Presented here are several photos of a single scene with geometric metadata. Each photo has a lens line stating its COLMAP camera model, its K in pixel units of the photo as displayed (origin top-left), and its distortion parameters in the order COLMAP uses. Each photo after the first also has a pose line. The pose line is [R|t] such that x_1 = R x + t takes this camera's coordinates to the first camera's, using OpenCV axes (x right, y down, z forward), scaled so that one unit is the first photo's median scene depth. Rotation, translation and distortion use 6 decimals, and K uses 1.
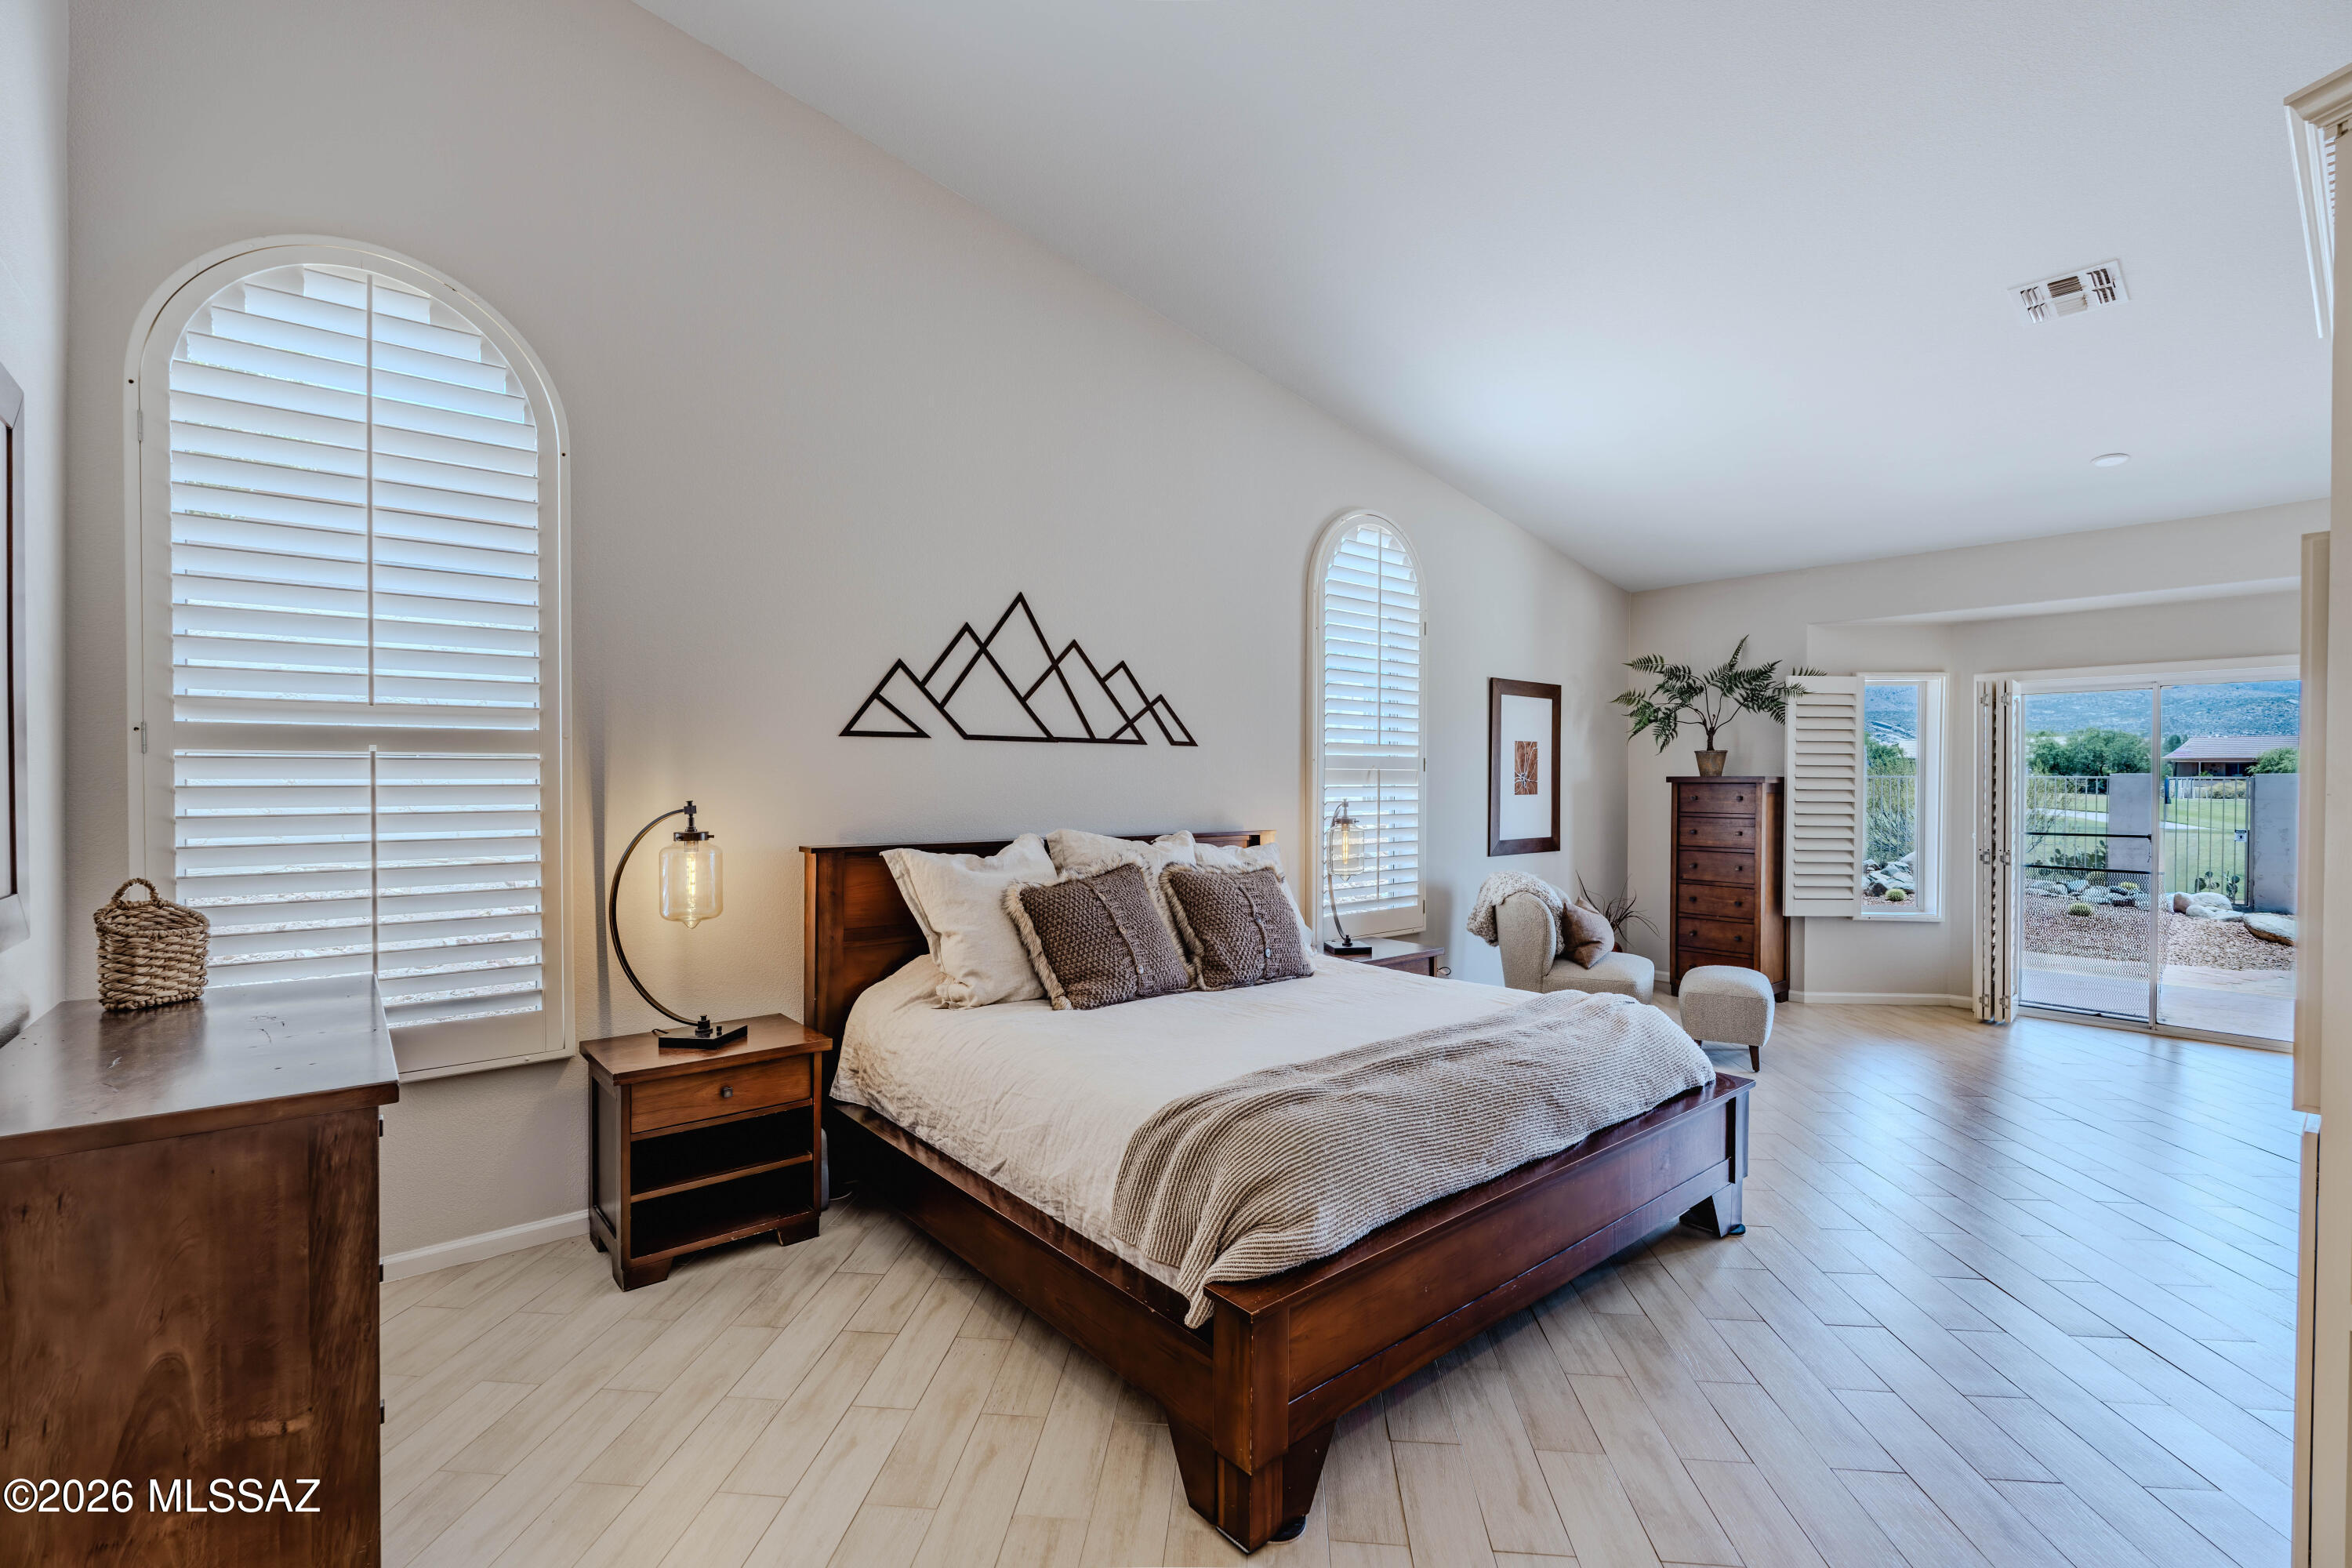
lens RADIAL K [[1031.7, 0, 1178.4], [0, 1031.7, 780.6], [0, 0, 1]] dist [-0.000119, 0.000187]
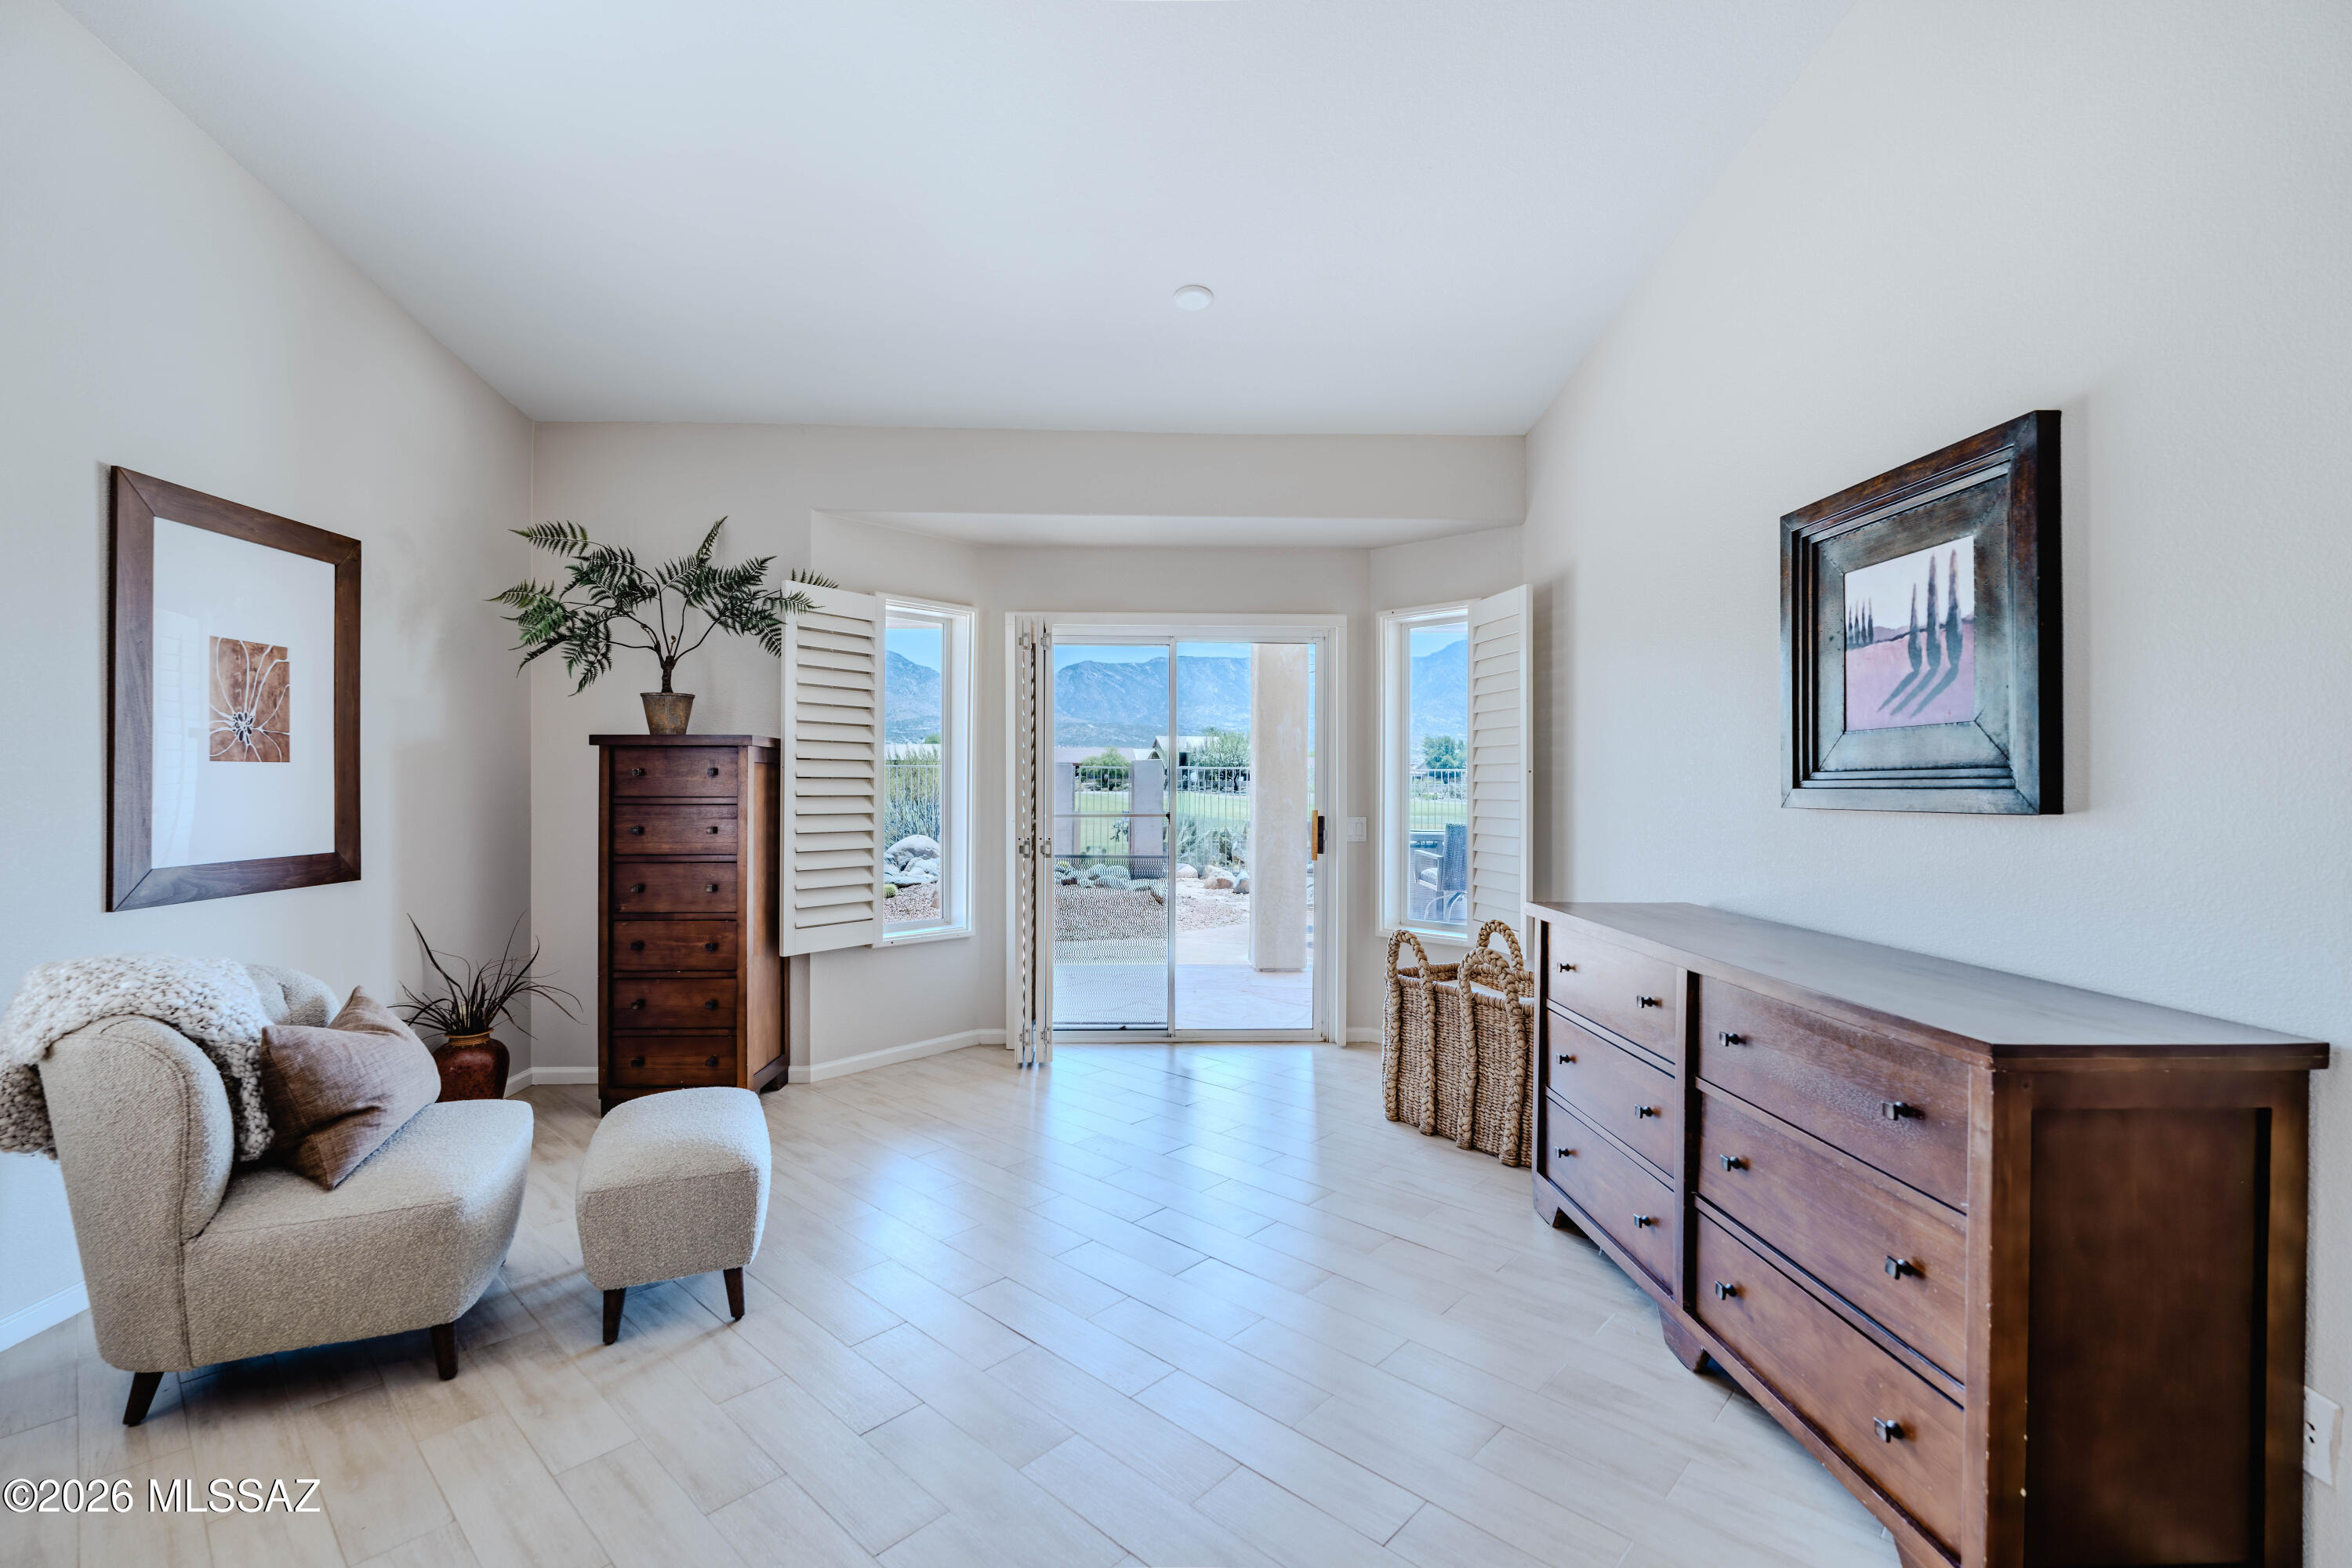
lens RADIAL K [[1031.7, 0, 1164.6], [0, 1031.7, 794.4], [0, 0, 1]] dist [-0.000119, 0.000187]
pose [[0.624911, -0.010775, 0.780622, 0.234811], [-0.000101, 0.999904, 0.013882, 0.021860], [-0.780696, -0.008754, 0.624850, 0.411542]]
